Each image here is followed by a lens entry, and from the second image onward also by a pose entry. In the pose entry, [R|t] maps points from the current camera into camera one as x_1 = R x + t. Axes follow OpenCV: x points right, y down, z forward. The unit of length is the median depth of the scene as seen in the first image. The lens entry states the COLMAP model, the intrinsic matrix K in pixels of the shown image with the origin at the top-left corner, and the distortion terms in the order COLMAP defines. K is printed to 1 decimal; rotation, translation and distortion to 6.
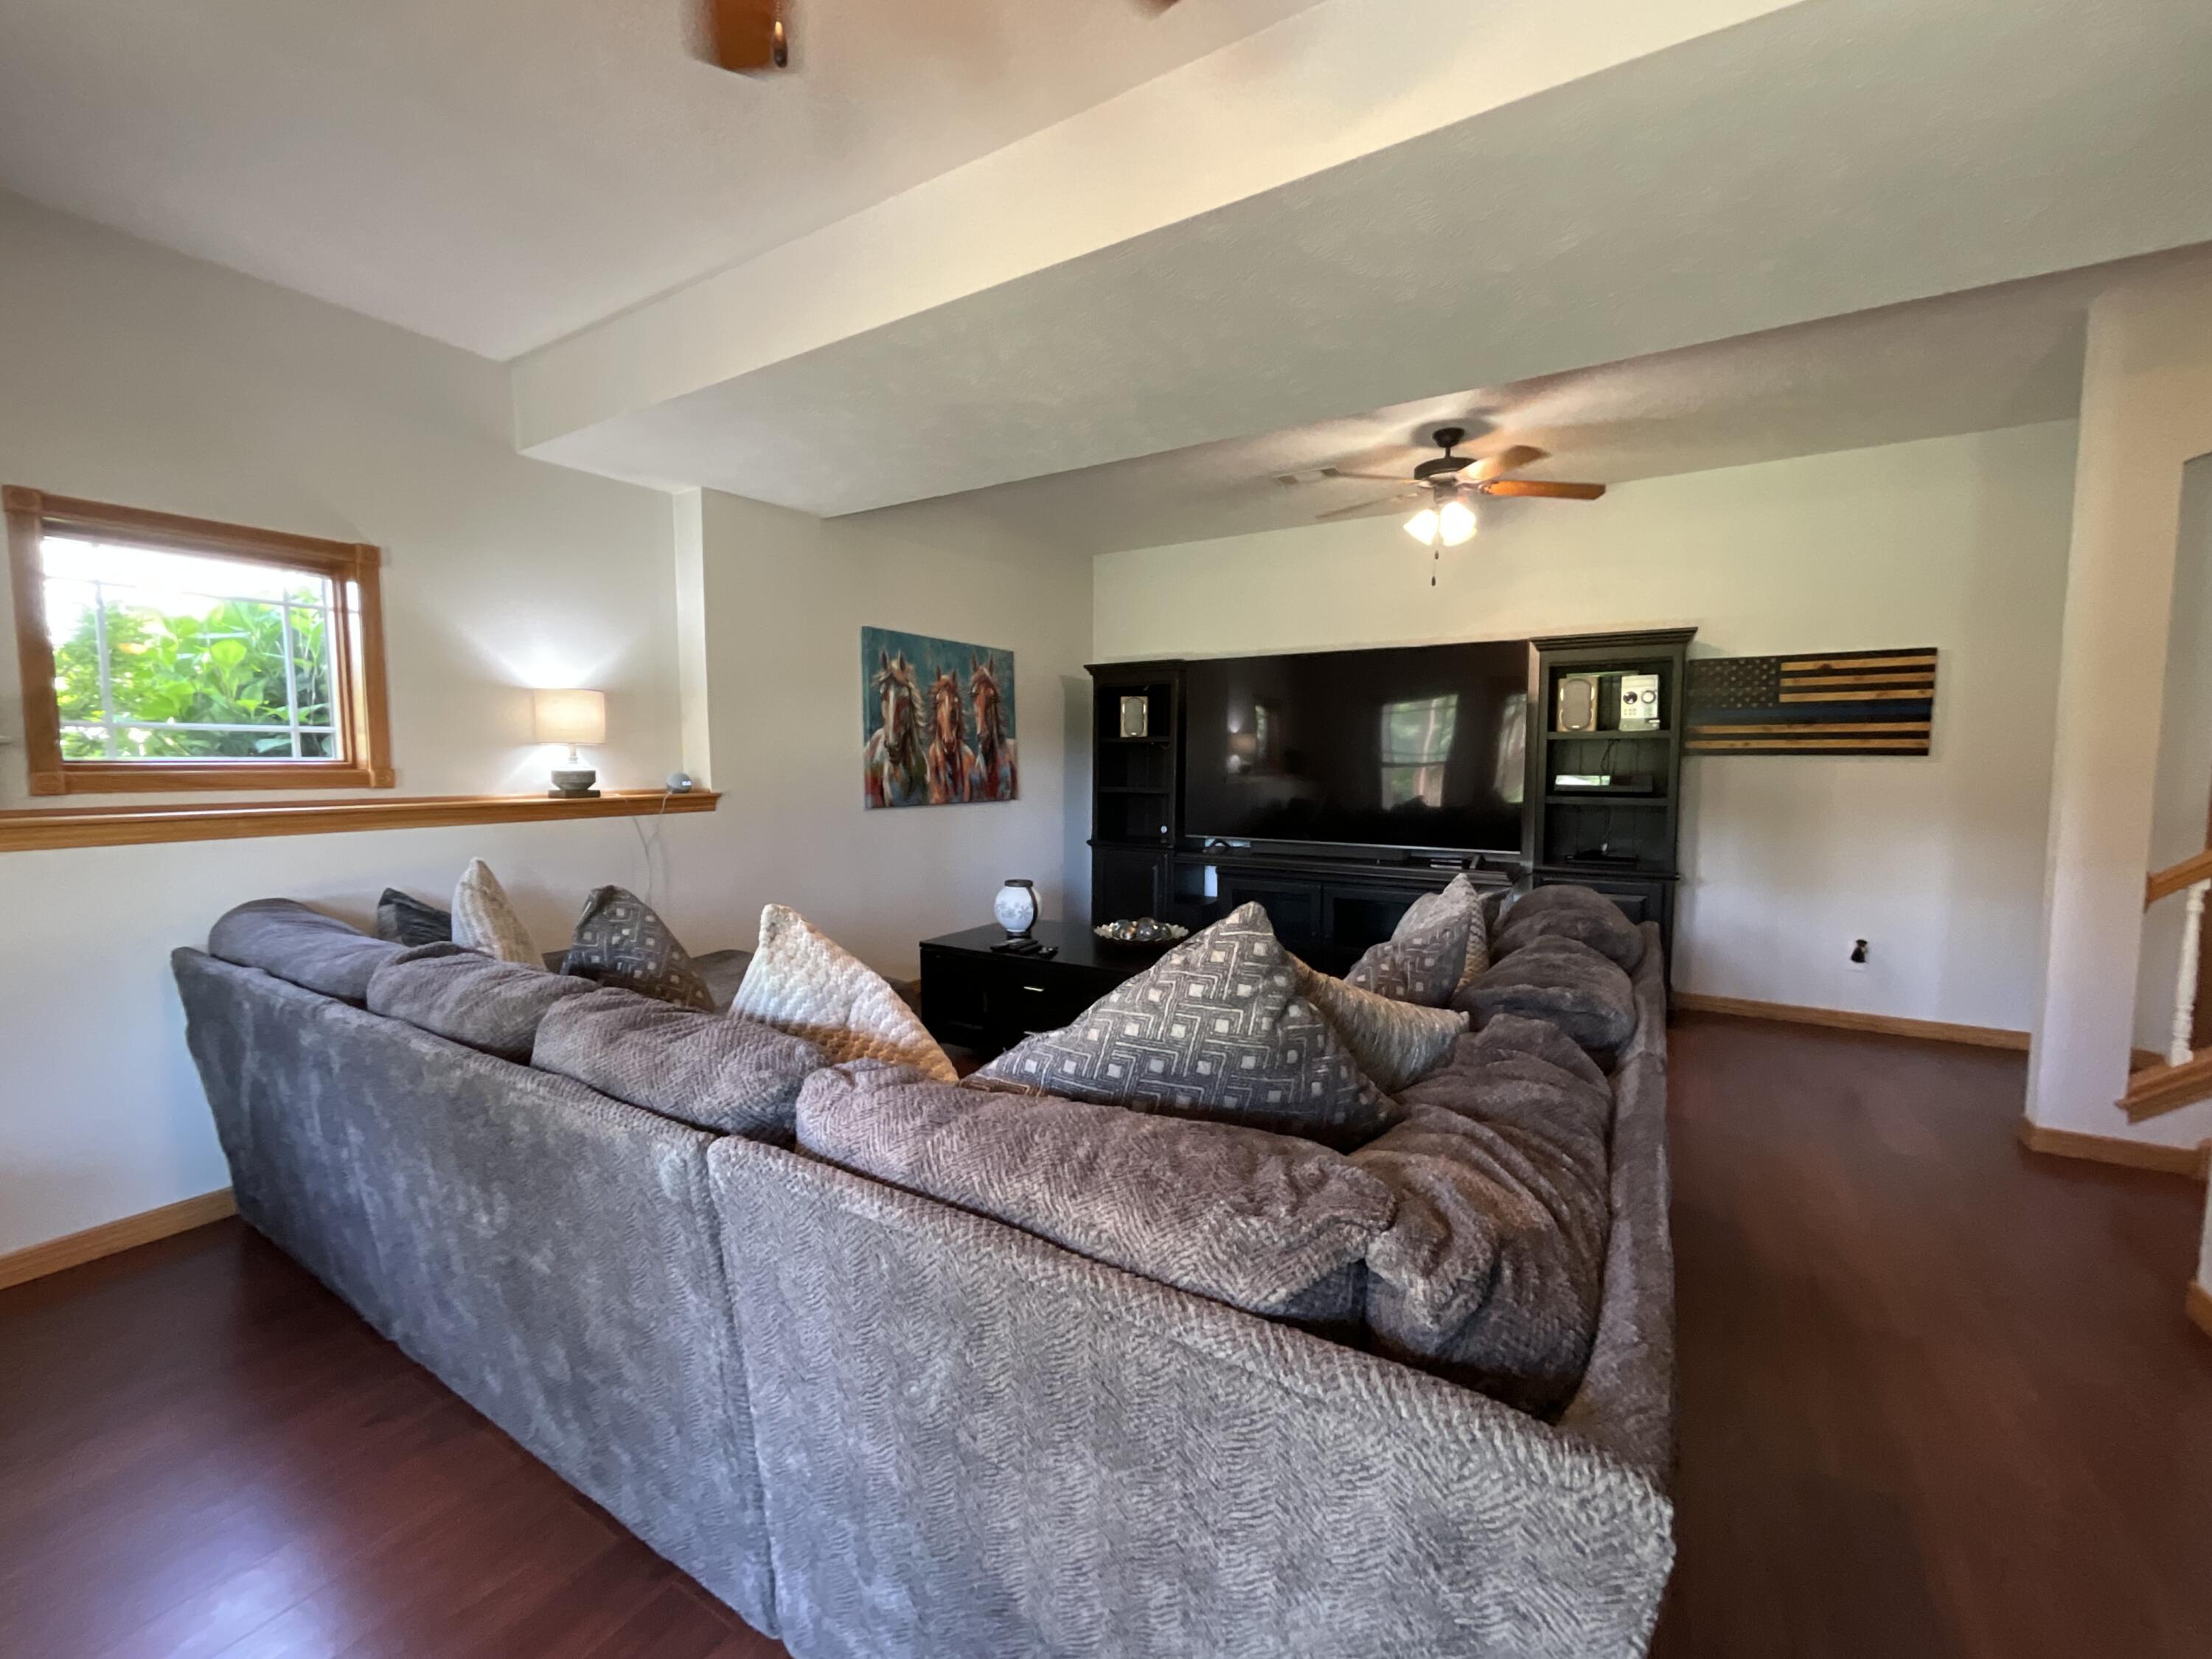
lens RADIAL K [[892.2, 0, 1104.1], [0, 892.2, 828.4], [0, 0, 1]] dist [-0.001006, 0.000208]
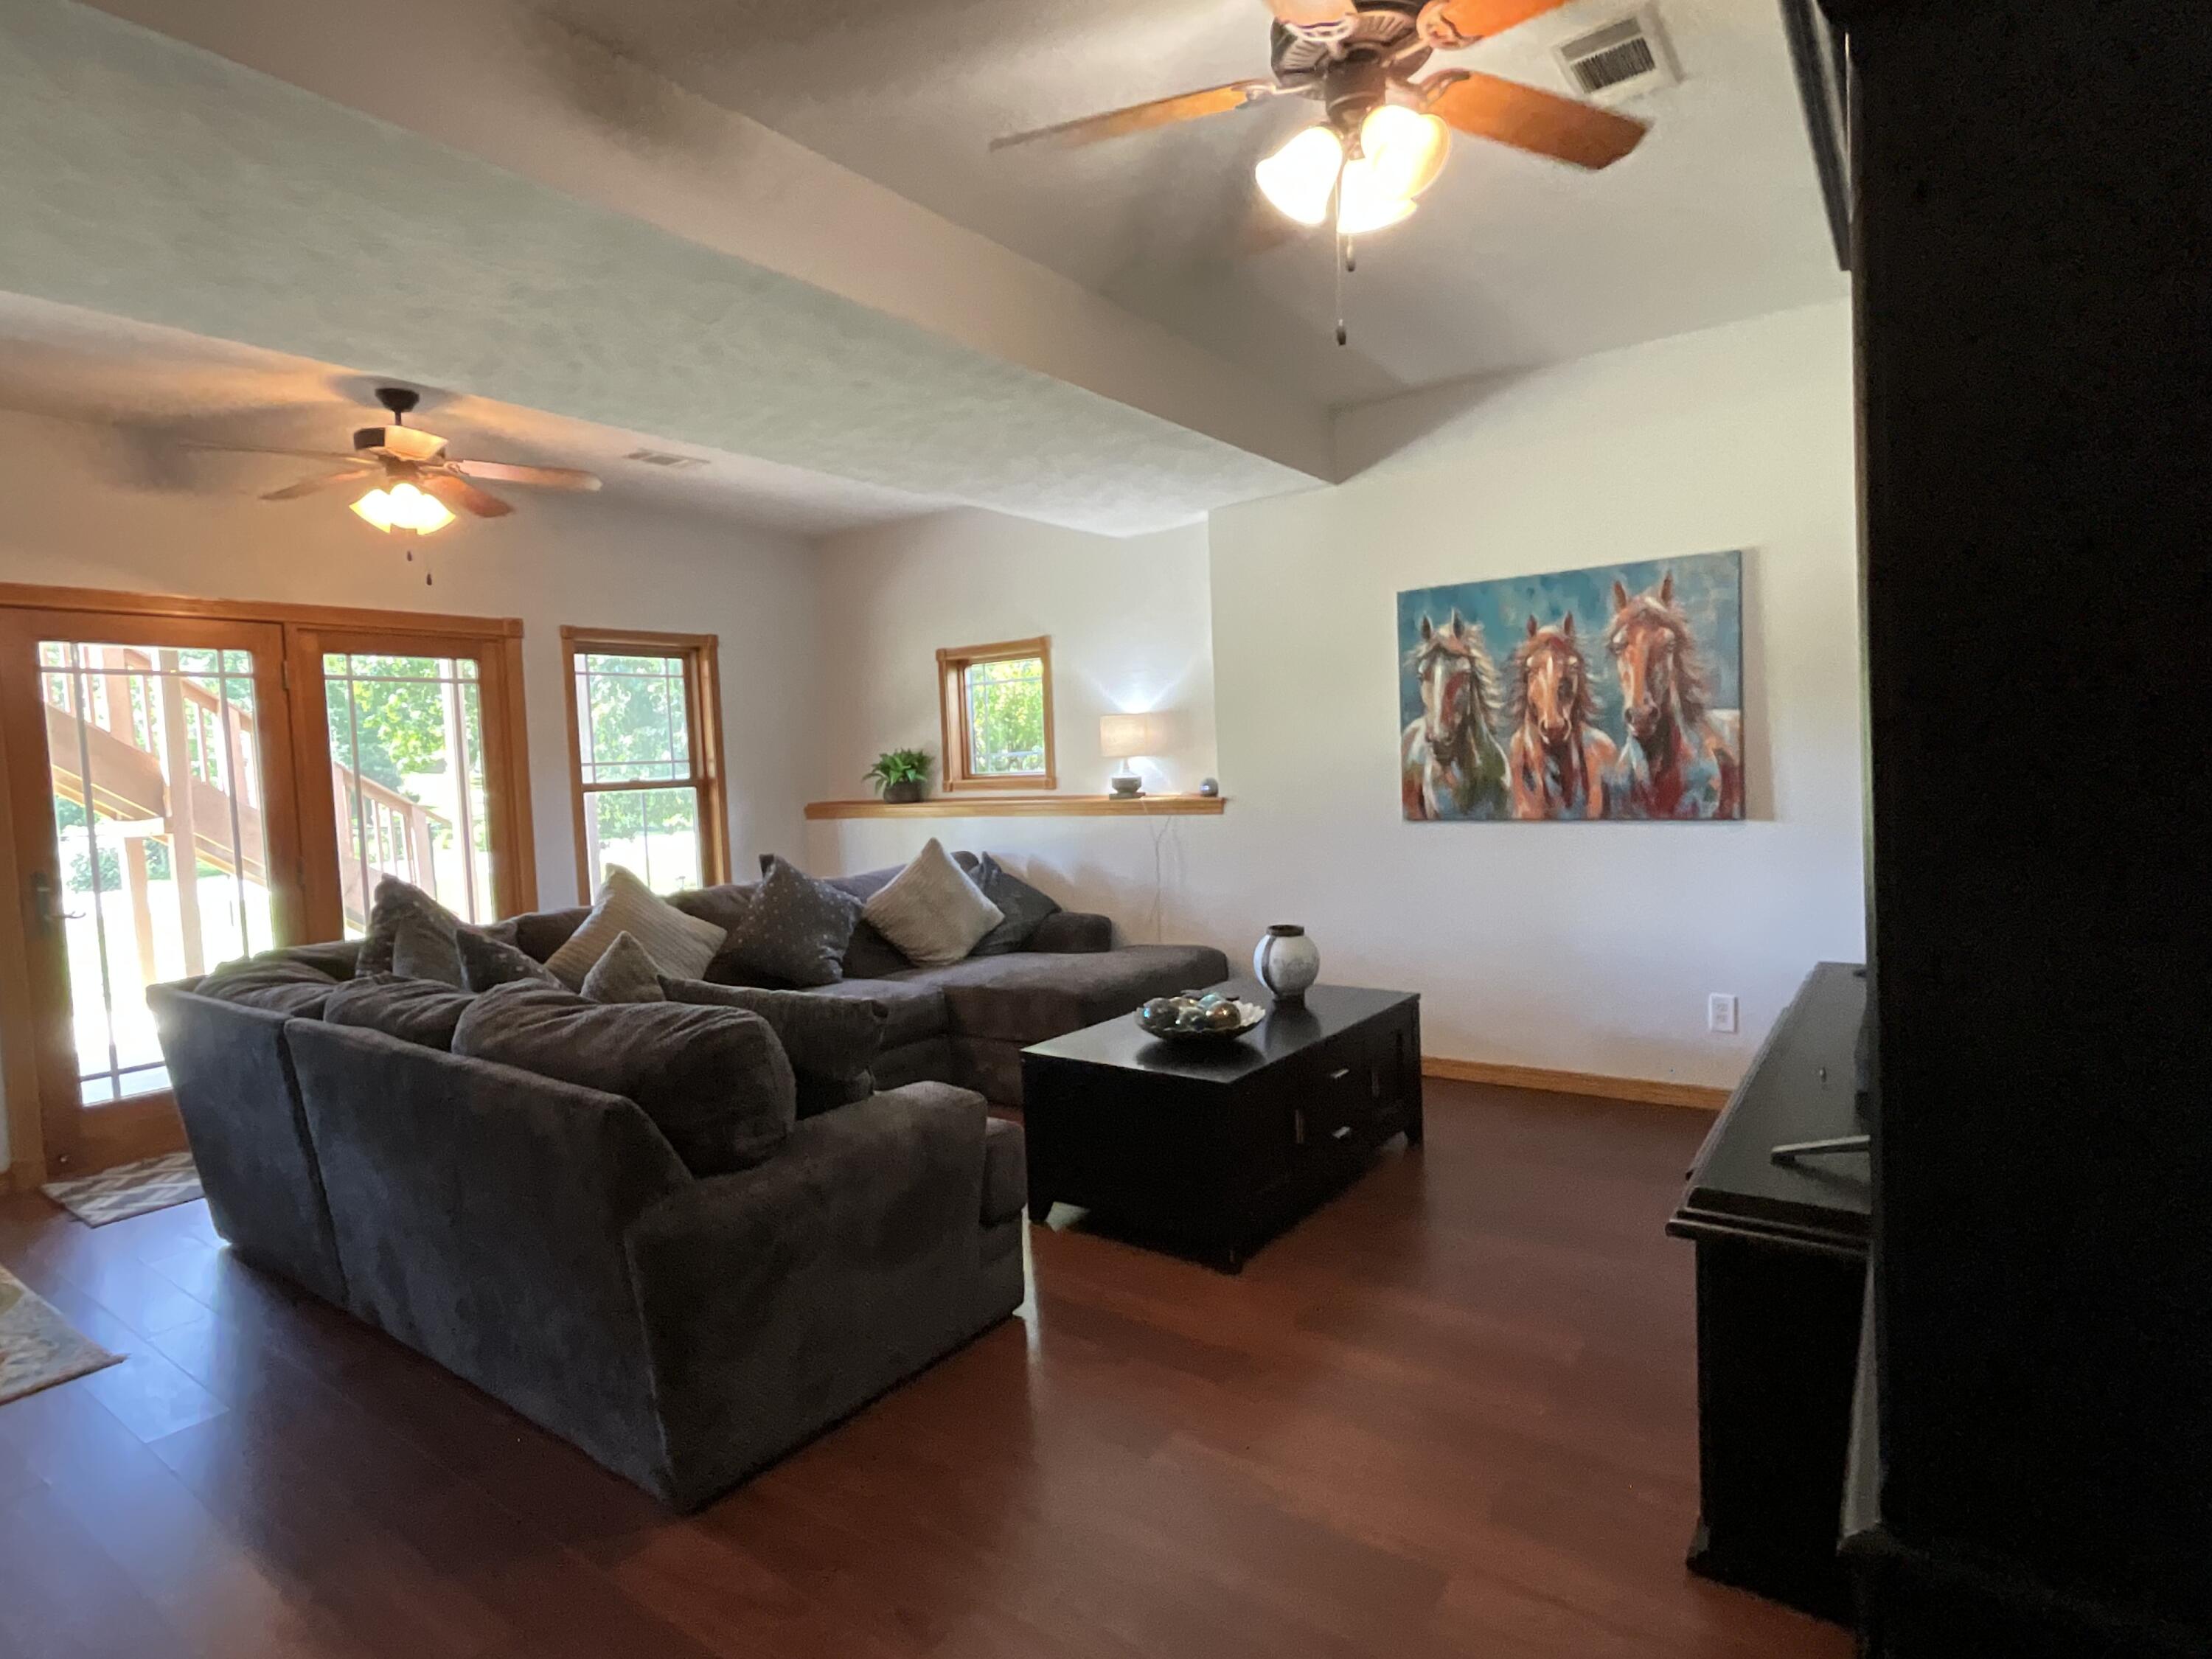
lens RADIAL K [[1158.5, 0, 1105.9], [0, 1158.5, 827.6], [0, 0, 1]] dist [0.000682, 0.000024]
pose [[-0.063774, 0.060039, -0.996157, 0.740681], [-0.034429, 0.997462, 0.062322, -0.067665], [0.997370, 0.038271, -0.061545, 0.761045]]
